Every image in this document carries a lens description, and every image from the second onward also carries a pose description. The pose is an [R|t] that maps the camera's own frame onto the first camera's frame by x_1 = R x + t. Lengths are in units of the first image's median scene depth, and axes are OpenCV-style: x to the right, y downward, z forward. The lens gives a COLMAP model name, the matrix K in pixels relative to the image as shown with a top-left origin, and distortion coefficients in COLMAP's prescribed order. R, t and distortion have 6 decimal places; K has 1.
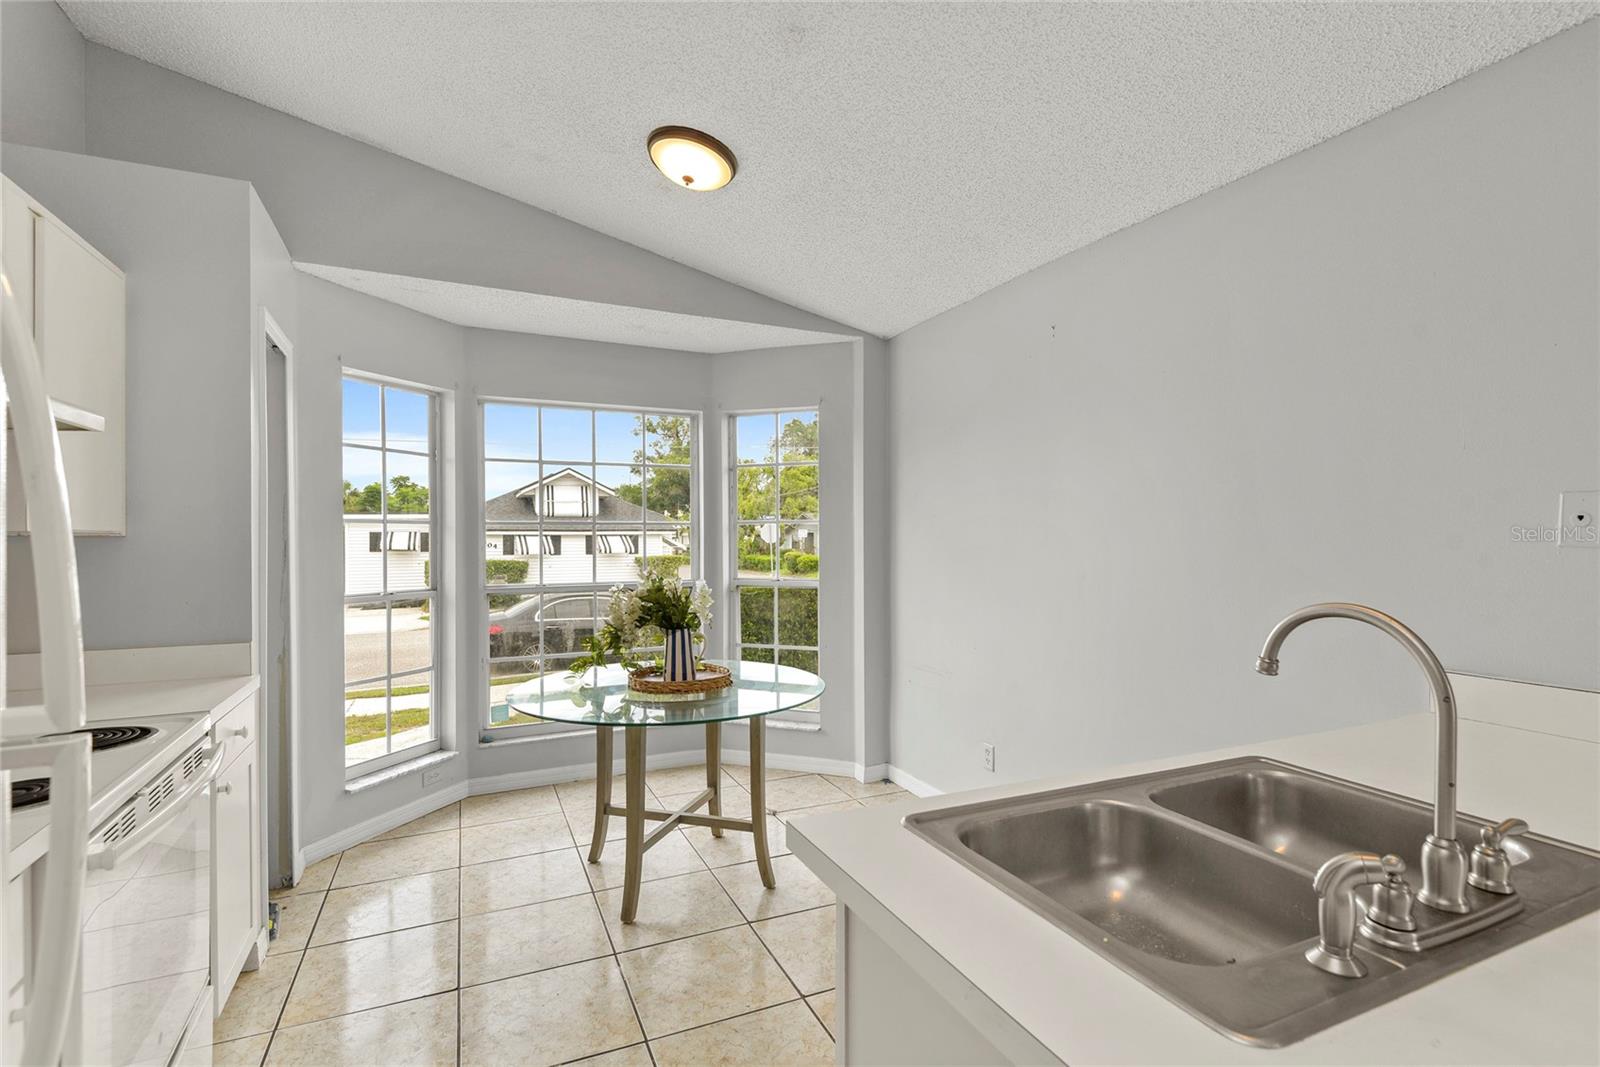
lens RADIAL K [[742.8, 0, 800.9], [0, 742.8, 544.6], [0, 0, 1]] dist [-0.002340, -0.001321]
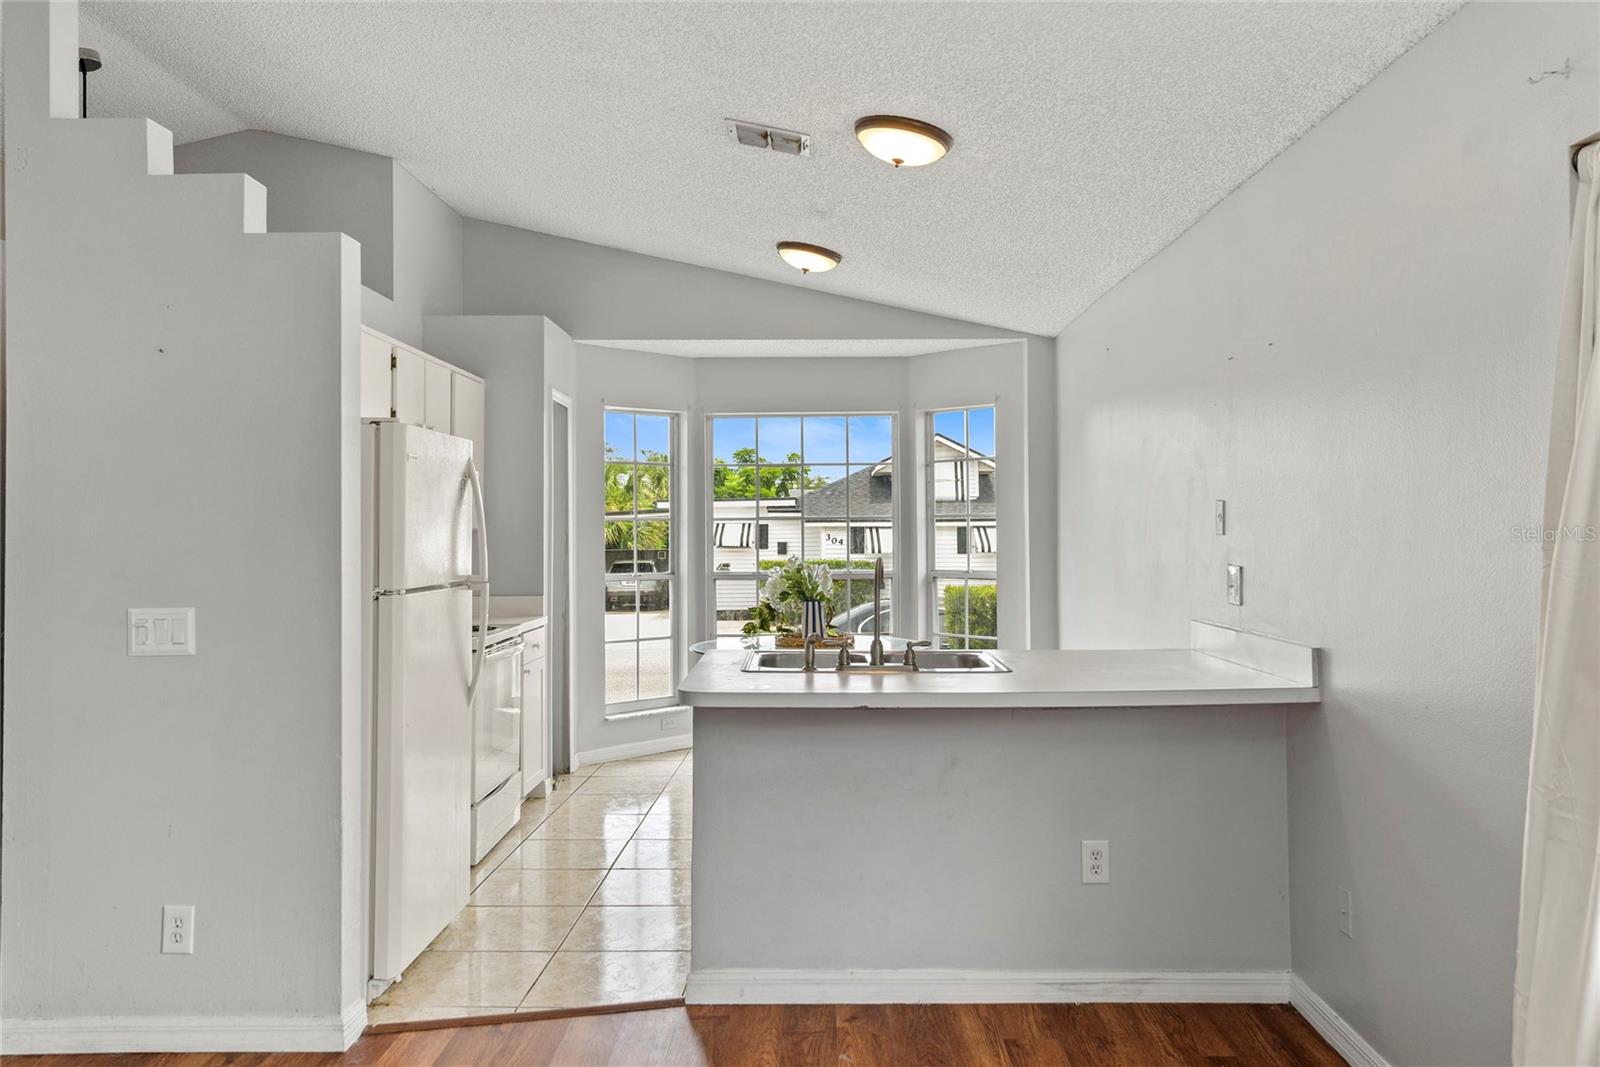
lens RADIAL K [[1195.5, 0, 804.9], [0, 1195.5, 513.1], [0, 0, 1]] dist [-0.003307, 0.007682]
pose [[0.897366, -0.009576, -0.441182, 0.497572], [-0.000662, 0.999734, -0.023046, 0.005083], [0.441286, 0.020973, 0.897122, -0.588942]]
